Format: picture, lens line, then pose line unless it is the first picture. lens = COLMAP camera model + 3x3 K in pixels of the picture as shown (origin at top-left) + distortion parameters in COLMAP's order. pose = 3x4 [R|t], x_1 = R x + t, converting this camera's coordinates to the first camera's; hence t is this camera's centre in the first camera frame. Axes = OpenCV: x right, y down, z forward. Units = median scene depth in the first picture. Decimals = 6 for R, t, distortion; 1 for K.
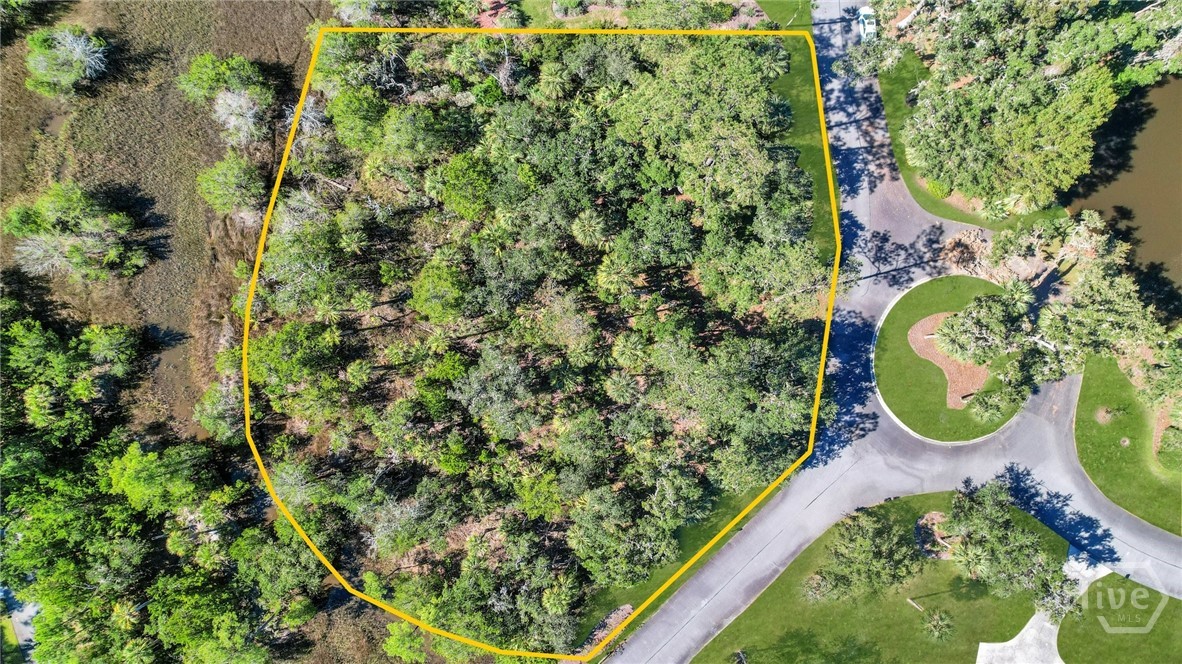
lens RADIAL K [[772.2, 0, 588.9], [0, 772.2, 332.8], [0, 0, 1]] dist [-0.066502, 0.060367]
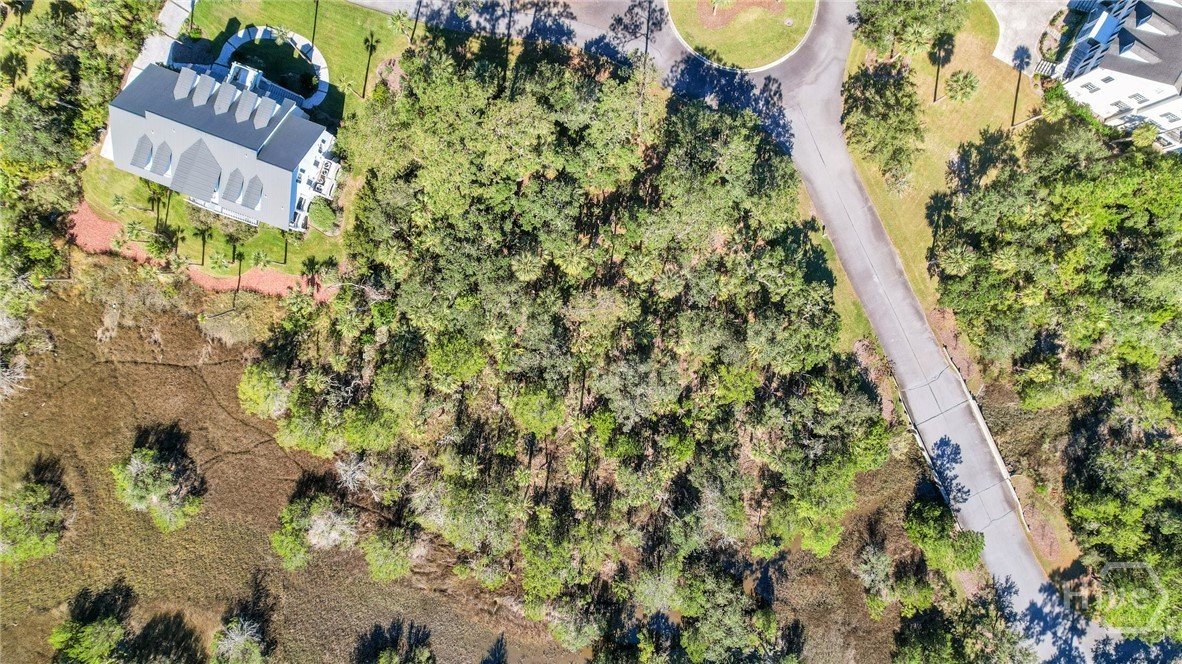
lens RADIAL K [[772.2, 0, 593.6], [0, 772.2, 331.4], [0, 0, 1]] dist [-0.066502, 0.060367]
pose [[0.322424, -0.946513, -0.012474, -0.042840], [0.946500, 0.322551, -0.009935, -0.000674], [0.013427, -0.008603, 0.999873, -0.127523]]
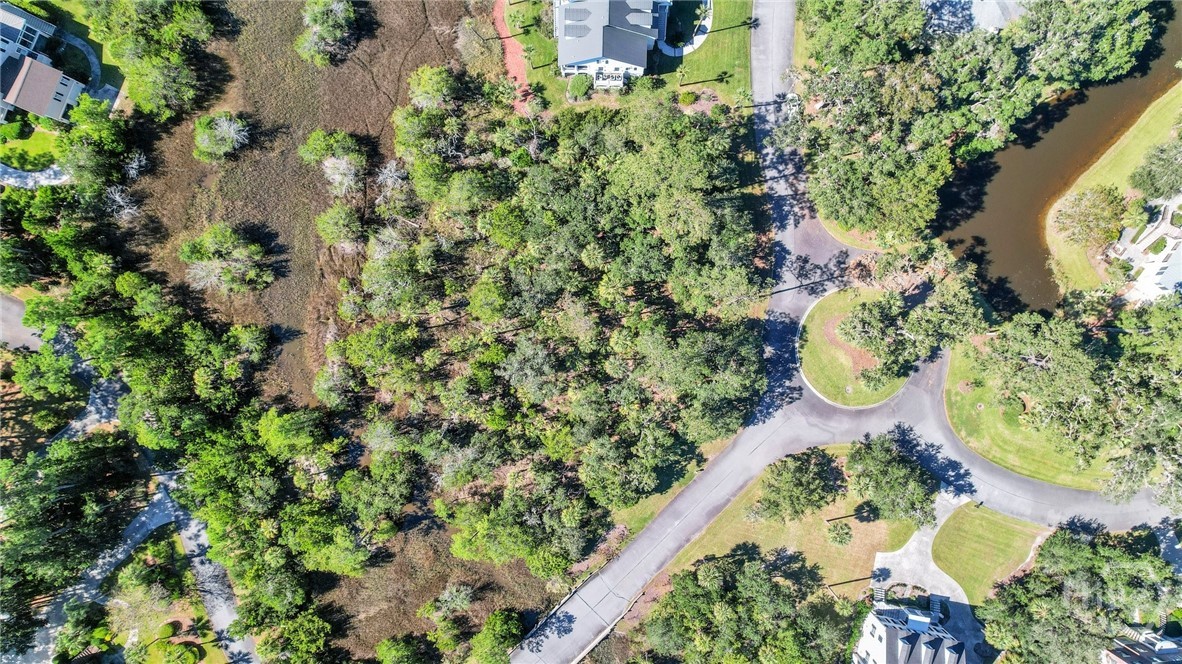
lens RADIAL K [[772.2, 0, 606.9], [0, 772.2, 330.2], [0, 0, 1]] dist [-0.066502, 0.060367]
pose [[0.999719, -0.004081, 0.023368, -0.007841], [0.004164, 0.999985, -0.003515, 0.007421], [-0.023353, 0.003611, 0.999721, -0.413186]]
